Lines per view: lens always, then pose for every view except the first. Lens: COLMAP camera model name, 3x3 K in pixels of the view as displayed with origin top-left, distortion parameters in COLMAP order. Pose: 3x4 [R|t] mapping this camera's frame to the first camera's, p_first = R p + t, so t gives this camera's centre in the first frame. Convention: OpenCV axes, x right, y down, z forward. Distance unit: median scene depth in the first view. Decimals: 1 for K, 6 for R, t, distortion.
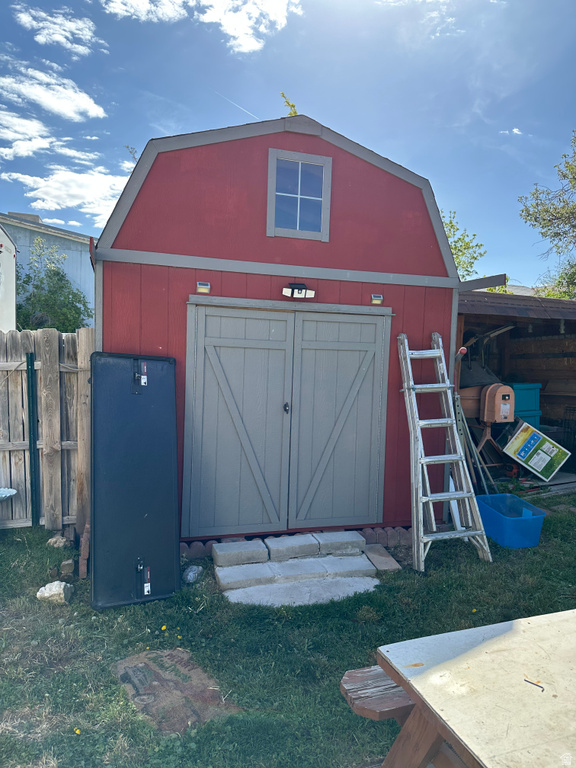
lens RADIAL K [[541.9, 0, 286.8], [0, 541.9, 383.4], [0, 0, 1]] dist [0.041730, -0.059467]
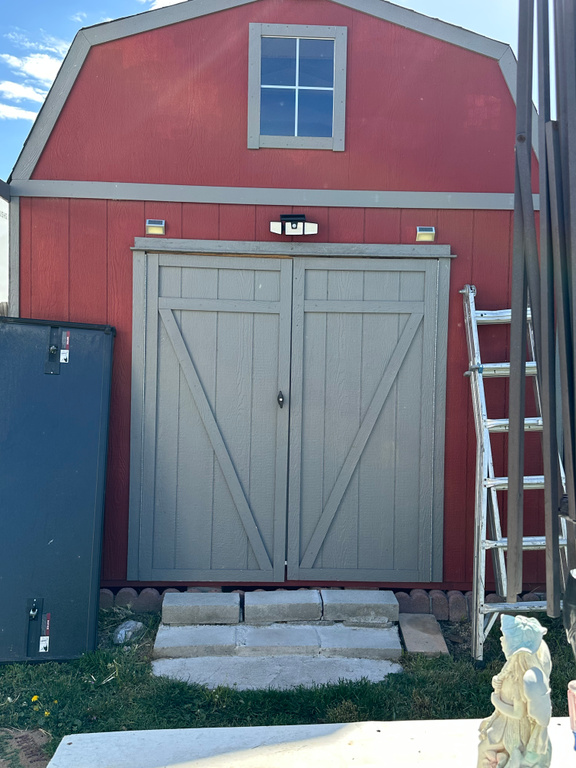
lens RADIAL K [[735.8, 0, 288.5], [0, 735.8, 382.5], [0, 0, 1]] dist [0.013739, 0.000000]
pose [[0.964172, -0.007480, -0.265173, 0.256231], [-0.000963, 0.999497, -0.031694, 0.054420], [0.265276, 0.030814, 0.963680, 0.120531]]
